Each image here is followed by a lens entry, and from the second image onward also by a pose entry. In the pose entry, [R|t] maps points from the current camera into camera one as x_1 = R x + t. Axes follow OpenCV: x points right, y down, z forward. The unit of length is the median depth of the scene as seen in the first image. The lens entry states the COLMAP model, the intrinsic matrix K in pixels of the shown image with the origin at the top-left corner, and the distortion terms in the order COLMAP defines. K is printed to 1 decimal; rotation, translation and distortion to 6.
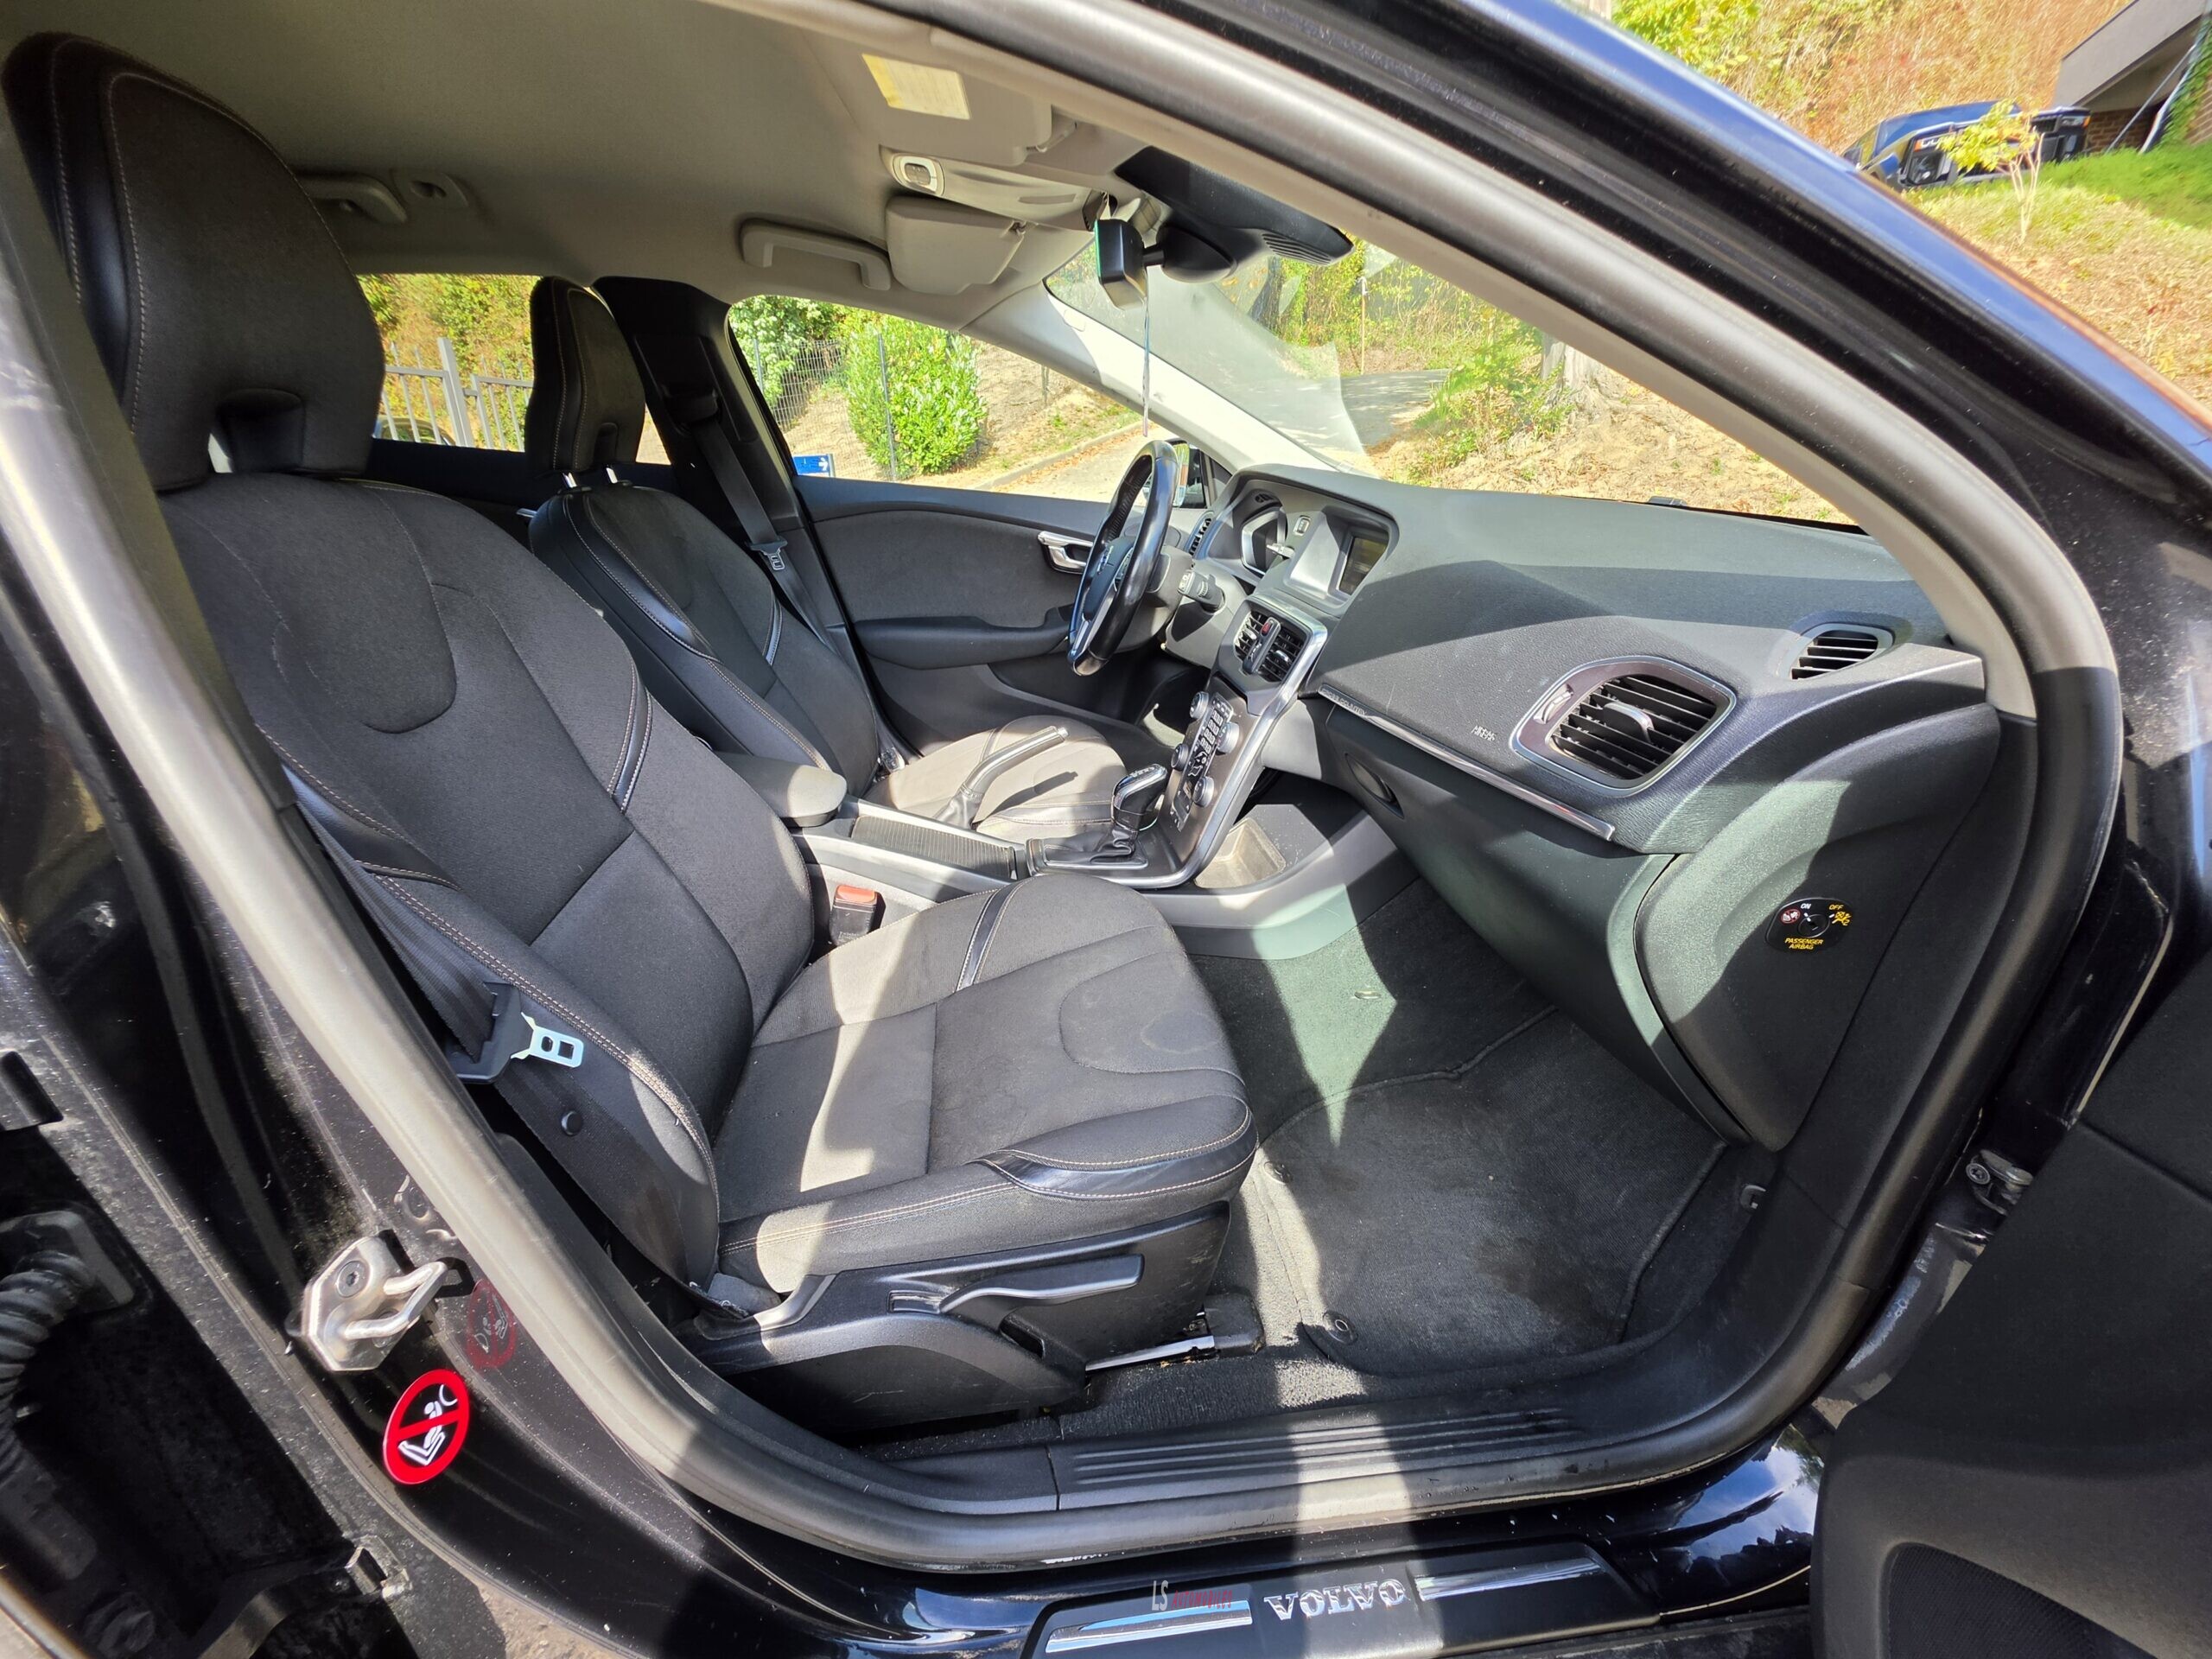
lens RADIAL K [[880.5, 0, 1104.7], [0, 880.5, 842.8], [0, 0, 1]] dist [0.000732, -0.000459]
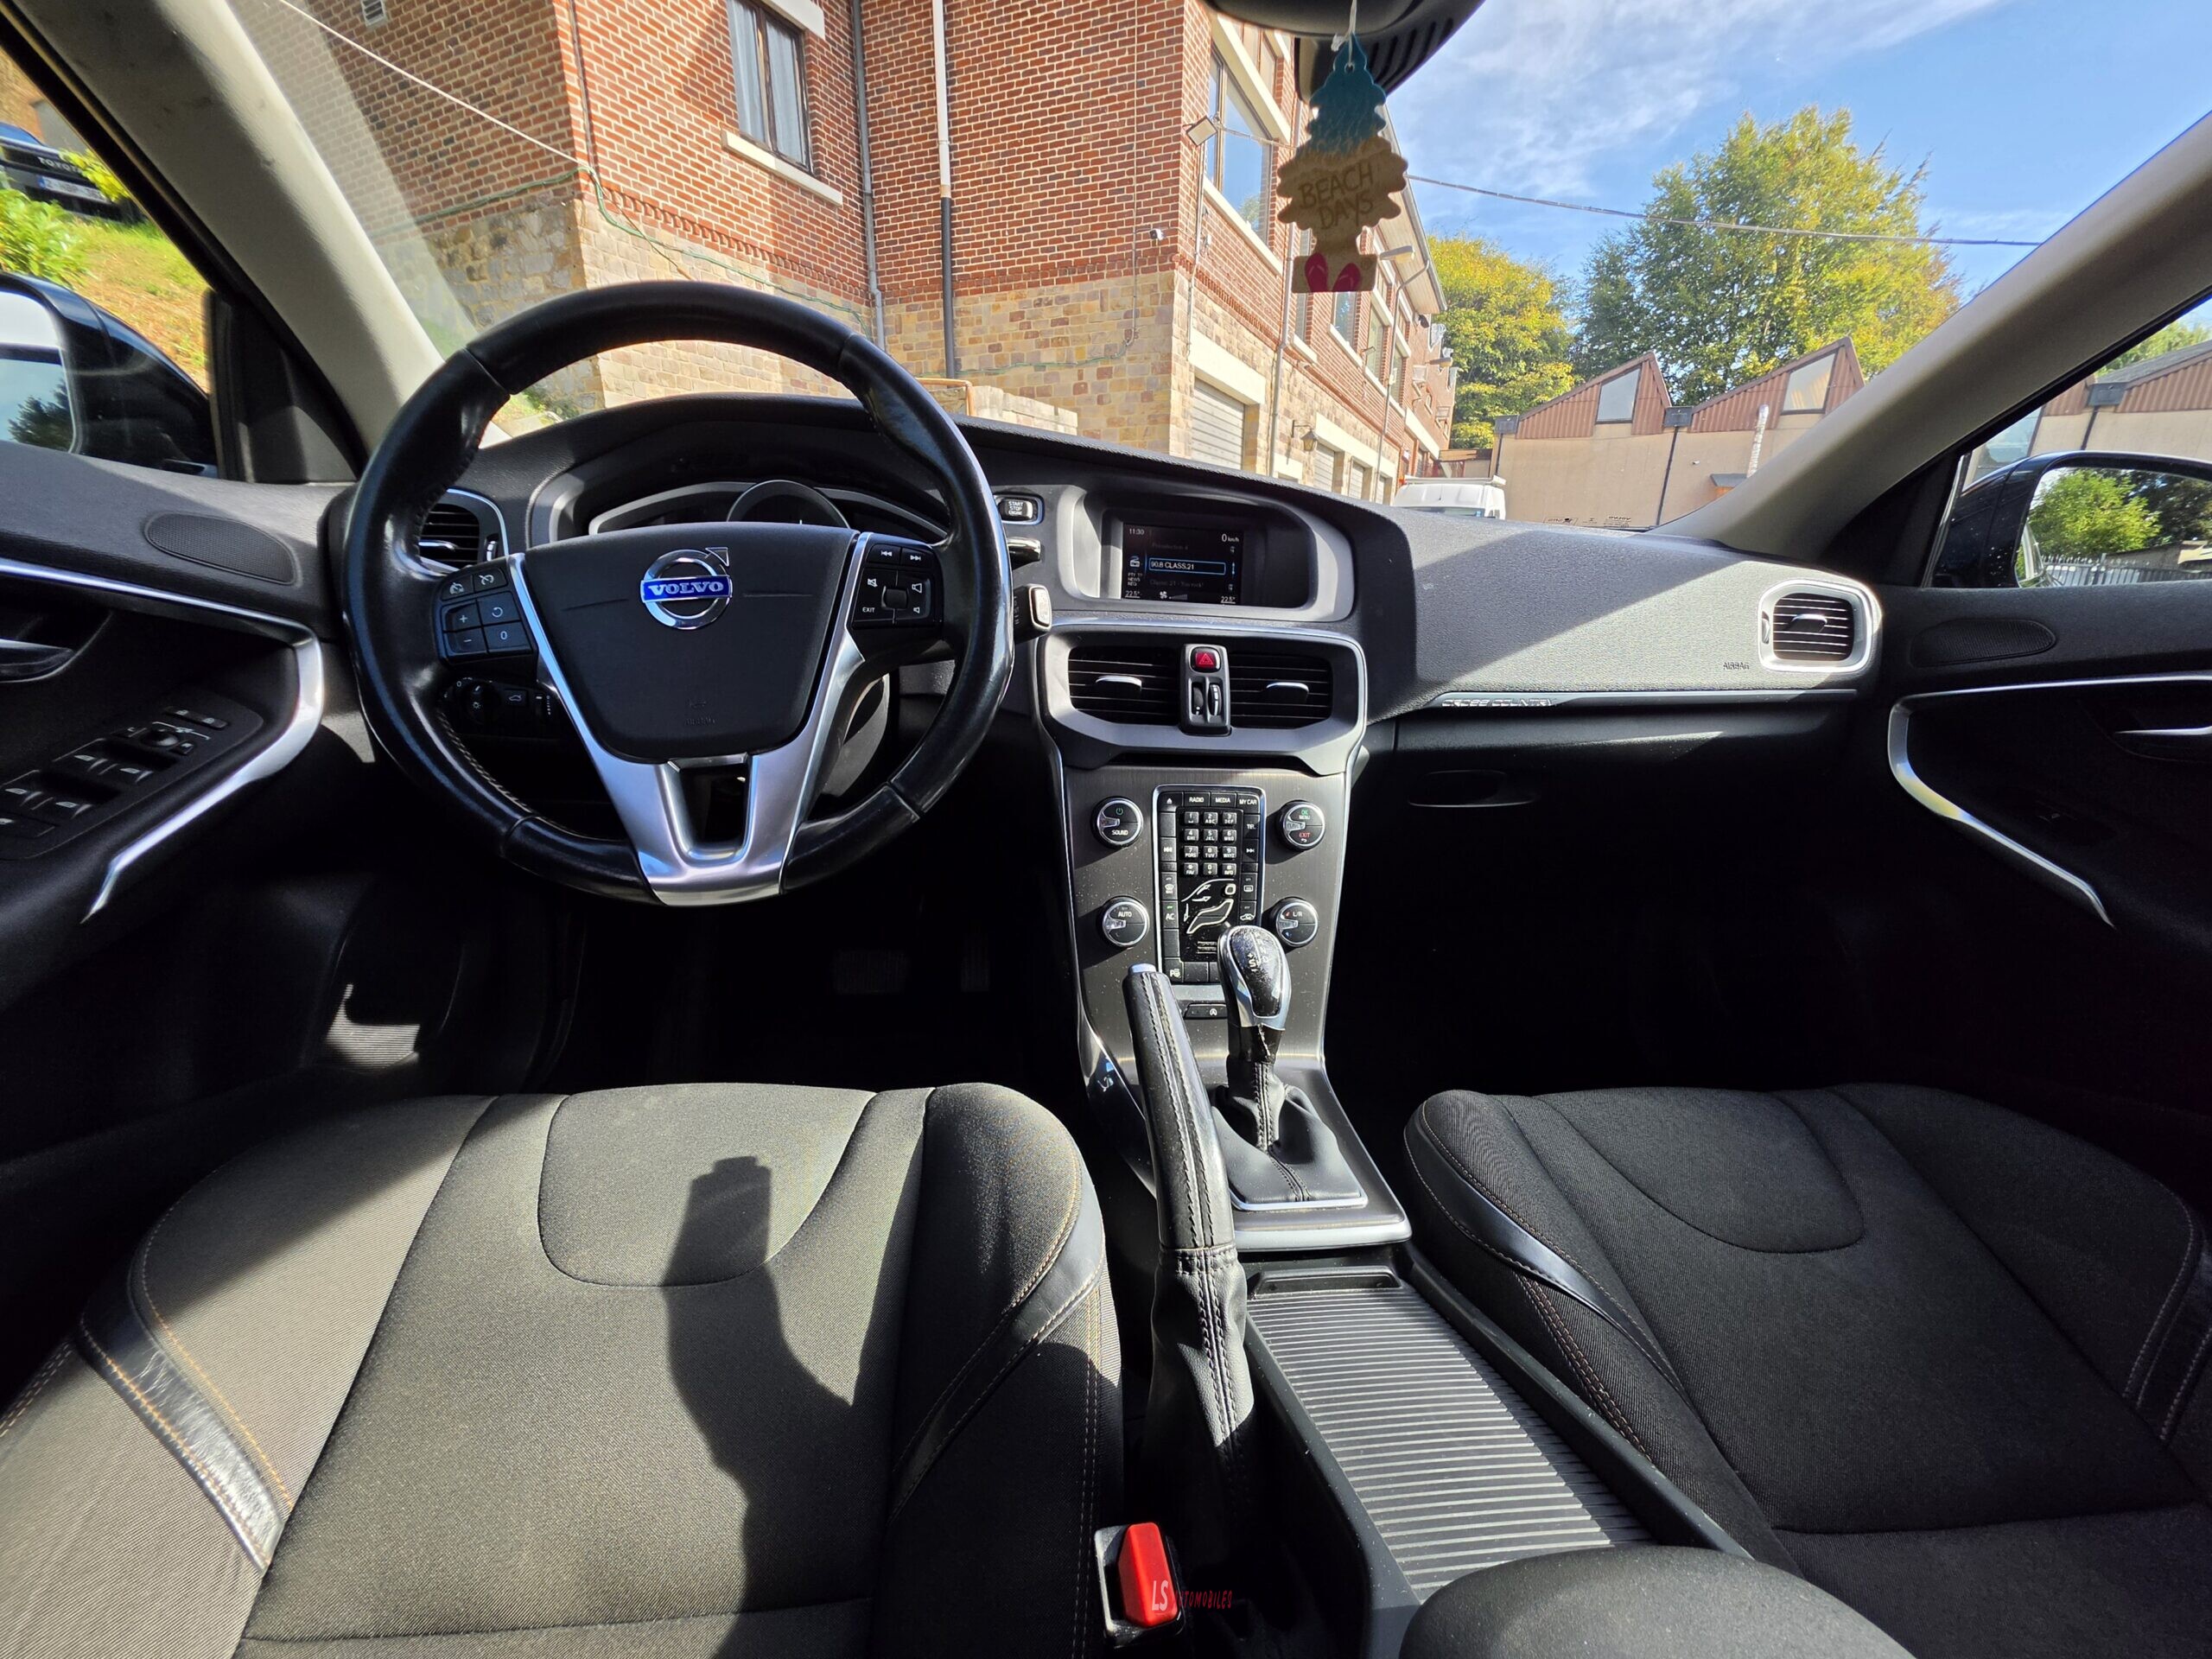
lens RADIAL K [[880.5, 0, 1086.3], [0, 880.5, 841.5], [0, 0, 1]] dist [0.000732, -0.000459]
pose [[0.027406, -0.302211, 0.952847, -0.049223], [0.365256, 0.890321, 0.271875, -0.035185], [-0.930503, 0.340582, 0.134784, 0.110309]]
